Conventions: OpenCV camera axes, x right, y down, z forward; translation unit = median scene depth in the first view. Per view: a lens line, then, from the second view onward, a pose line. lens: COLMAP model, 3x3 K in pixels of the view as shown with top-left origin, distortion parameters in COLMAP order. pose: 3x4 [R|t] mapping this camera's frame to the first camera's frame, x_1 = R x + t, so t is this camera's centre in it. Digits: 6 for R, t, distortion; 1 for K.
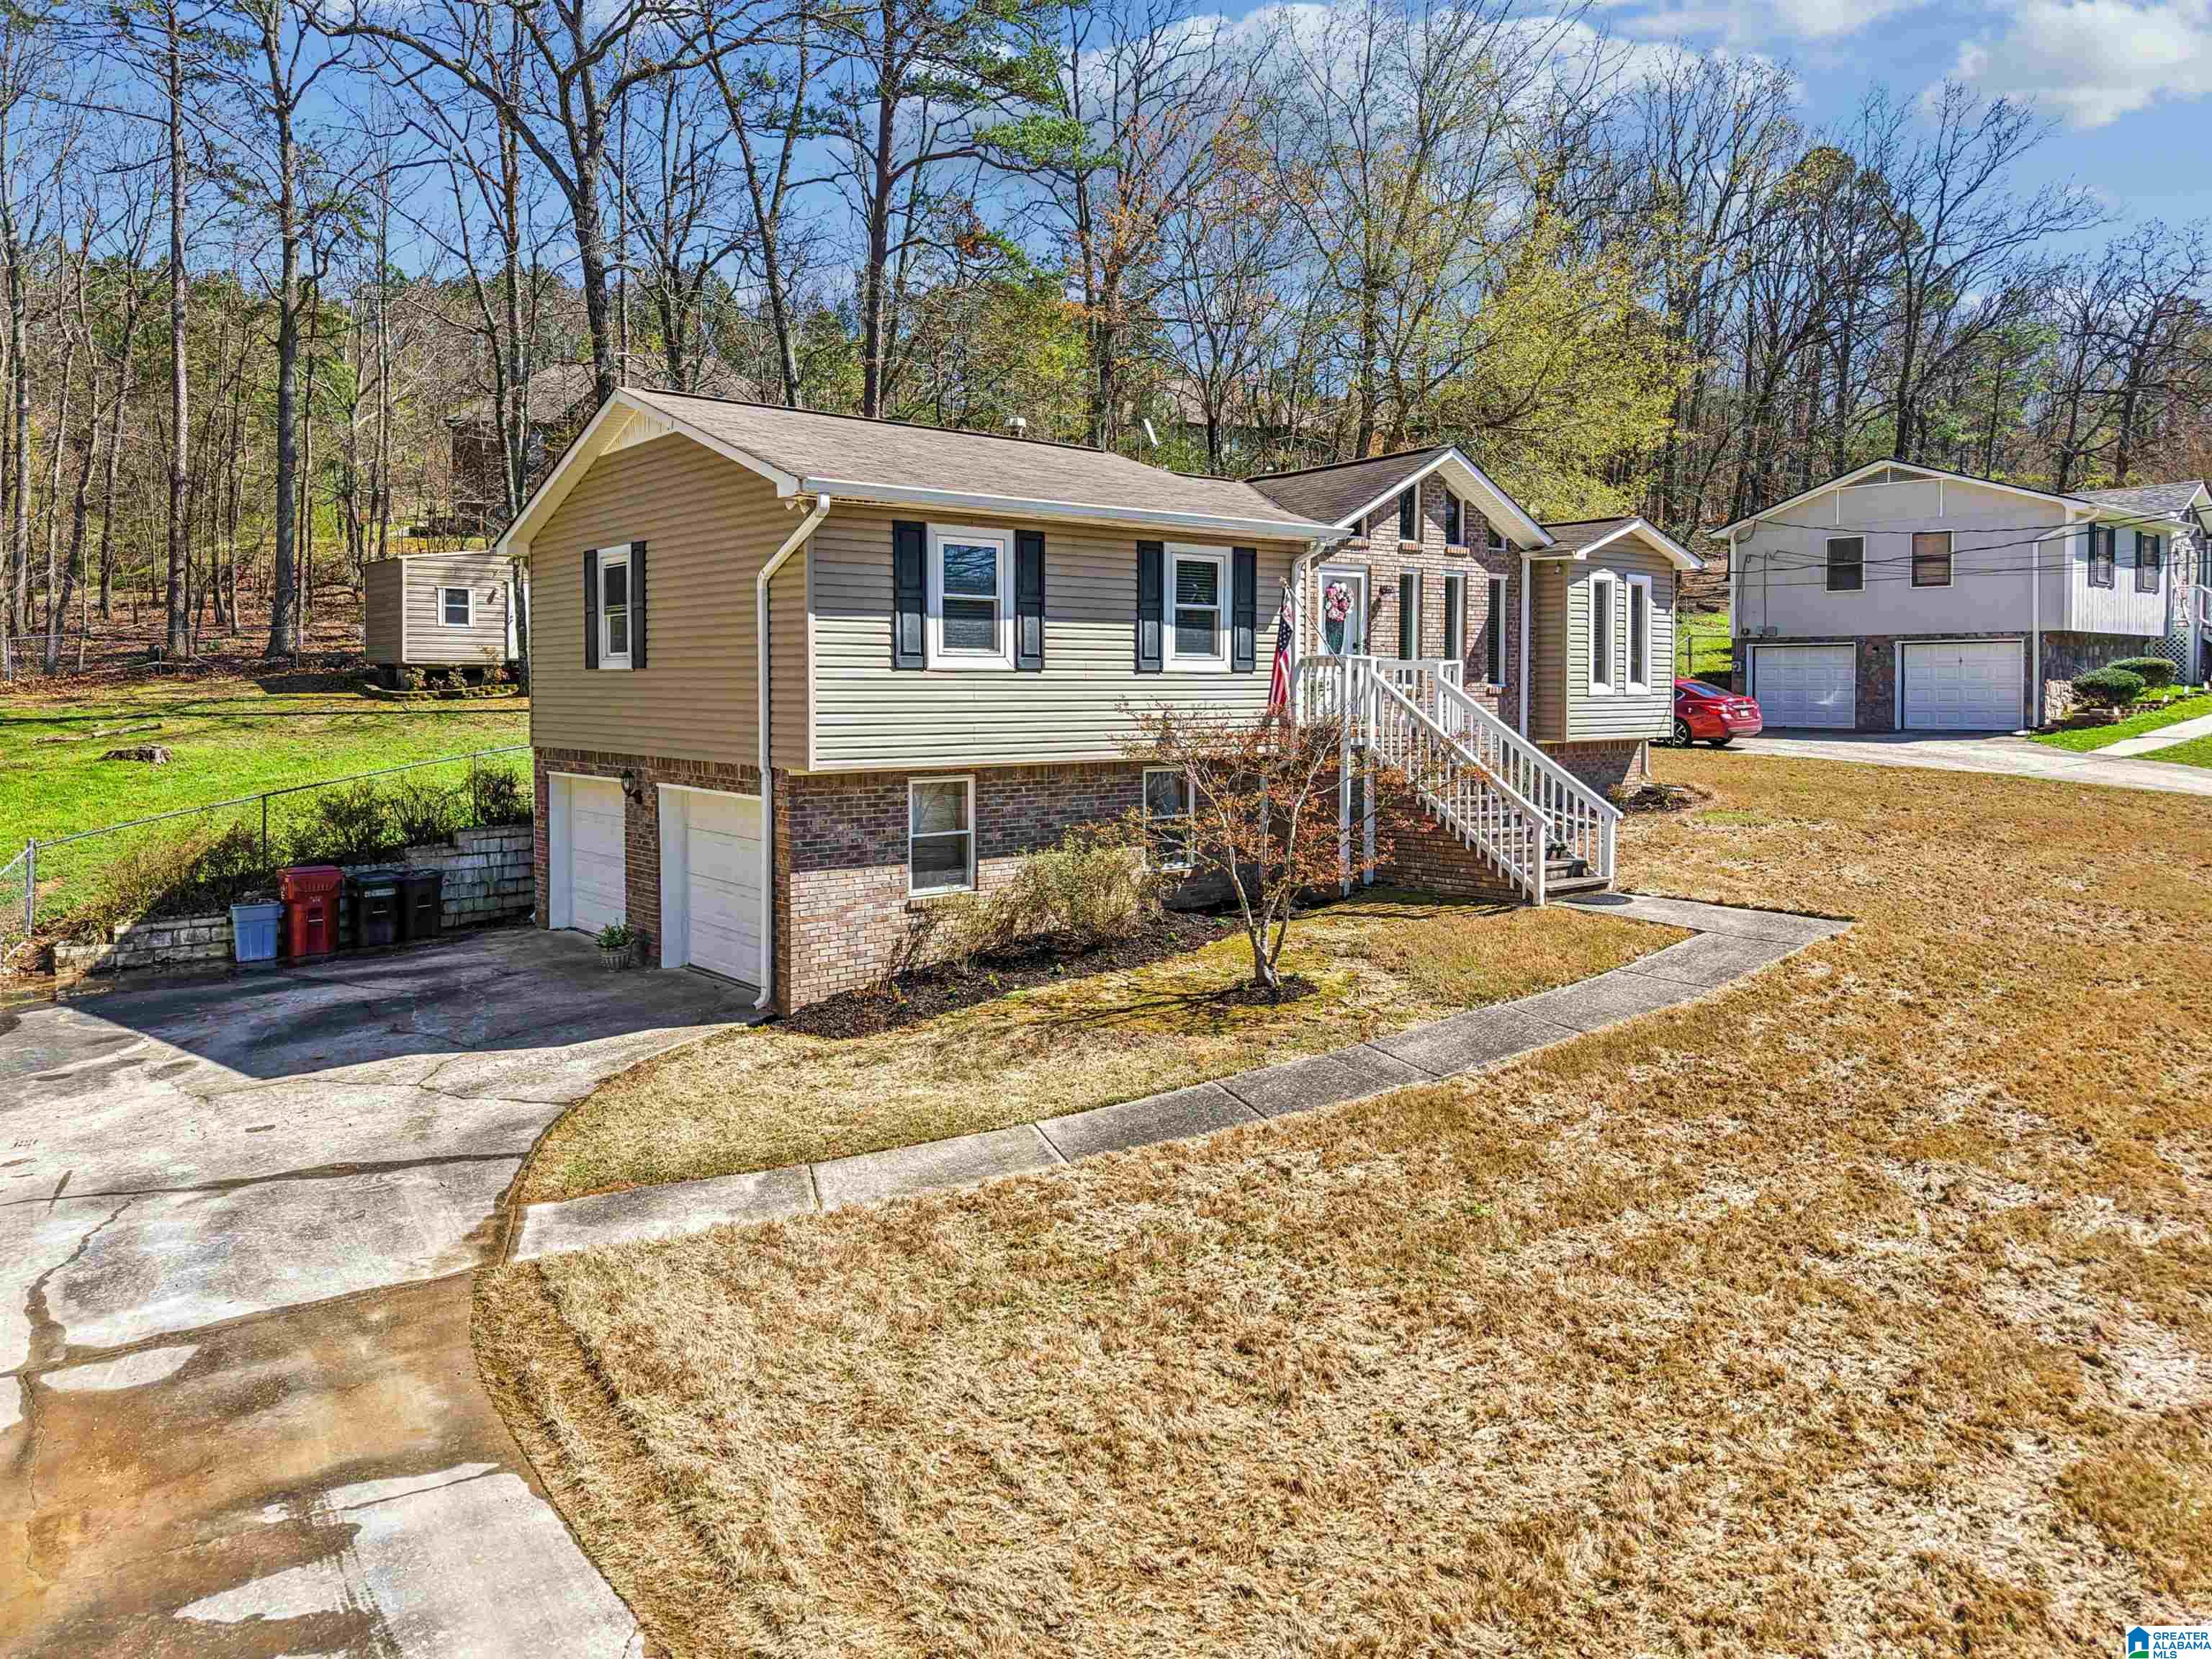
lens RADIAL K [[1495.1, 0, 1106.0], [0, 1495.1, 829.5], [0, 0, 1]] dist [0.078254, -0.161835]
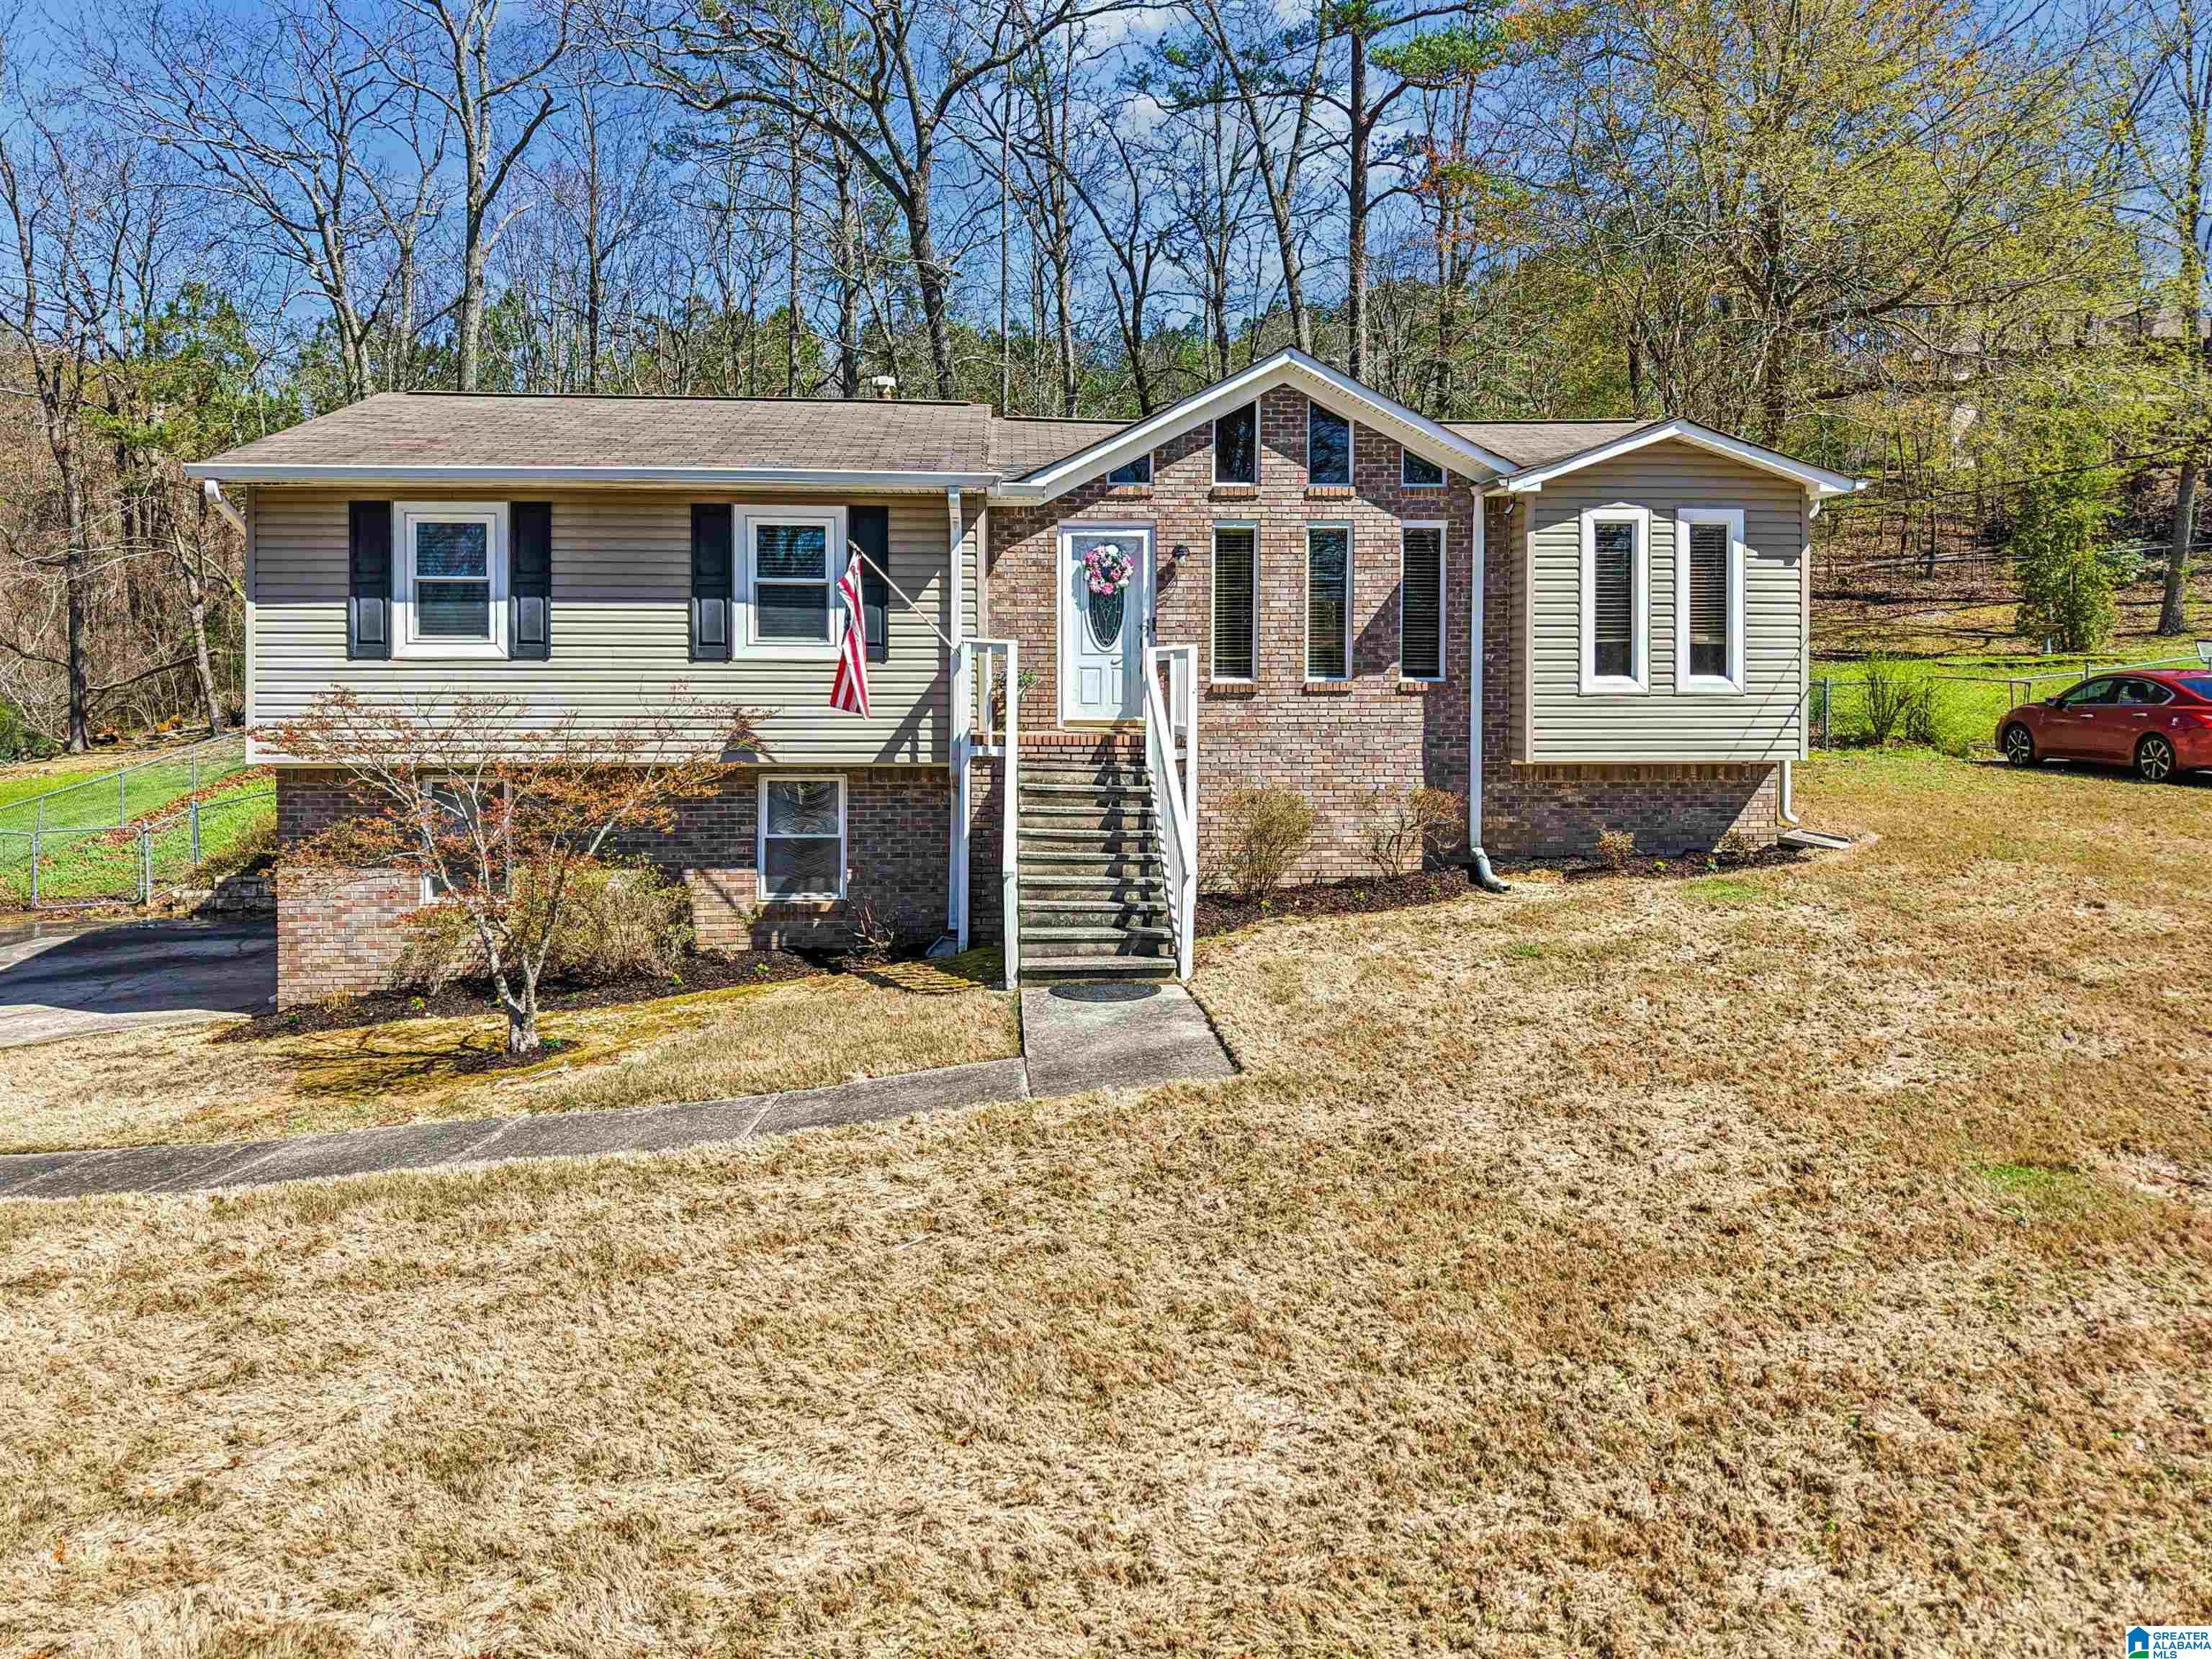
lens RADIAL K [[1495.1, 0, 1106.0], [0, 1495.1, 829.5], [0, 0, 1]] dist [0.078254, -0.161835]
pose [[0.824718, 0.054750, -0.562888, 0.645301], [-0.055503, 0.998334, 0.015784, -0.033921], [0.562814, 0.018225, 0.826383, 0.402415]]
